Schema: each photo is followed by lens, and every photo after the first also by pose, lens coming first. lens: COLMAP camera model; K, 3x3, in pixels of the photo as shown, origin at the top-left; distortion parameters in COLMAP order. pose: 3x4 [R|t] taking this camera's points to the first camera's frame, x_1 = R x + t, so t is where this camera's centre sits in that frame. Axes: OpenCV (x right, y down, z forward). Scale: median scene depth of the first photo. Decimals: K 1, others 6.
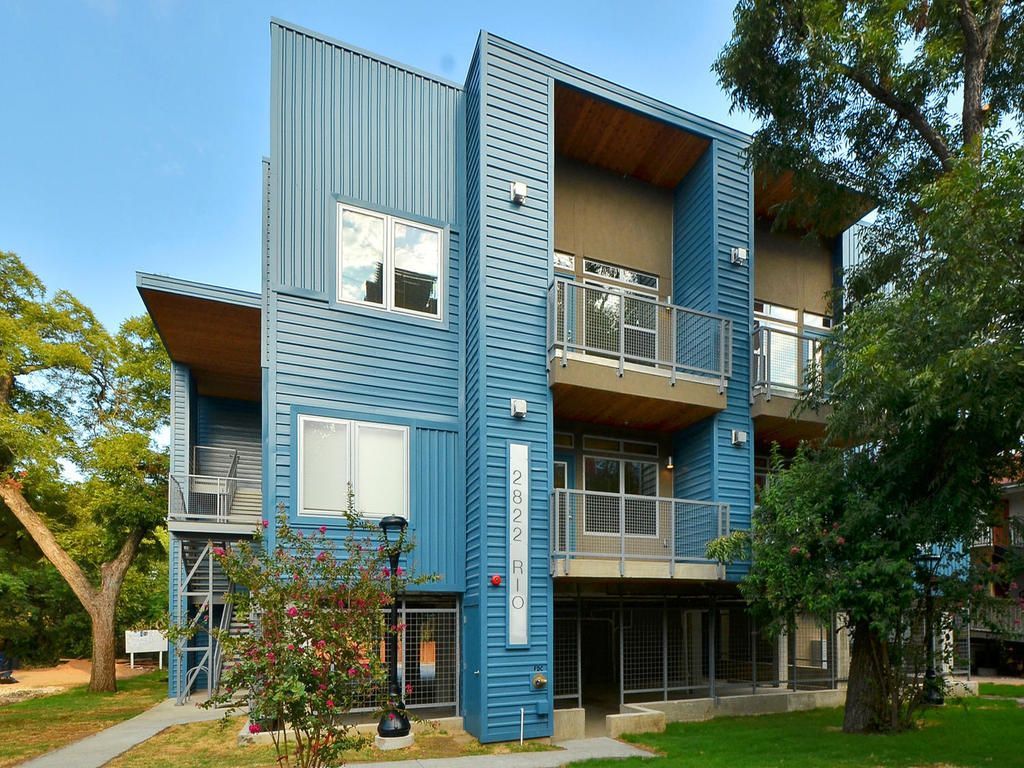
lens RADIAL K [[515.6, 0, 509.5], [0, 515.6, 456.5], [0, 0, 1]] dist [0.016942, -0.000322]
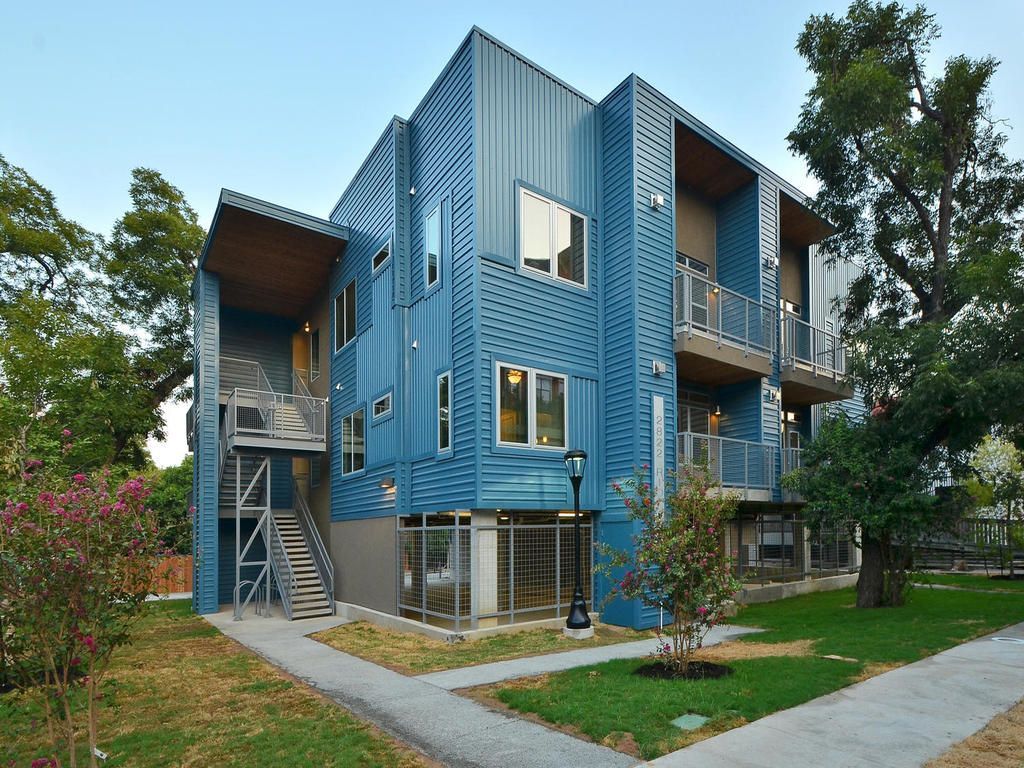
lens RADIAL K [[505.3, 0, 491.4], [0, 505.3, 353.3], [0, 0, 1]] dist [0.002995, 0.000851]
pose [[0.967926, 0.075494, 0.239626, -0.641397], [-0.068307, 0.996934, -0.038169, -0.049654], [-0.241773, 0.020576, 0.970115, -0.124257]]
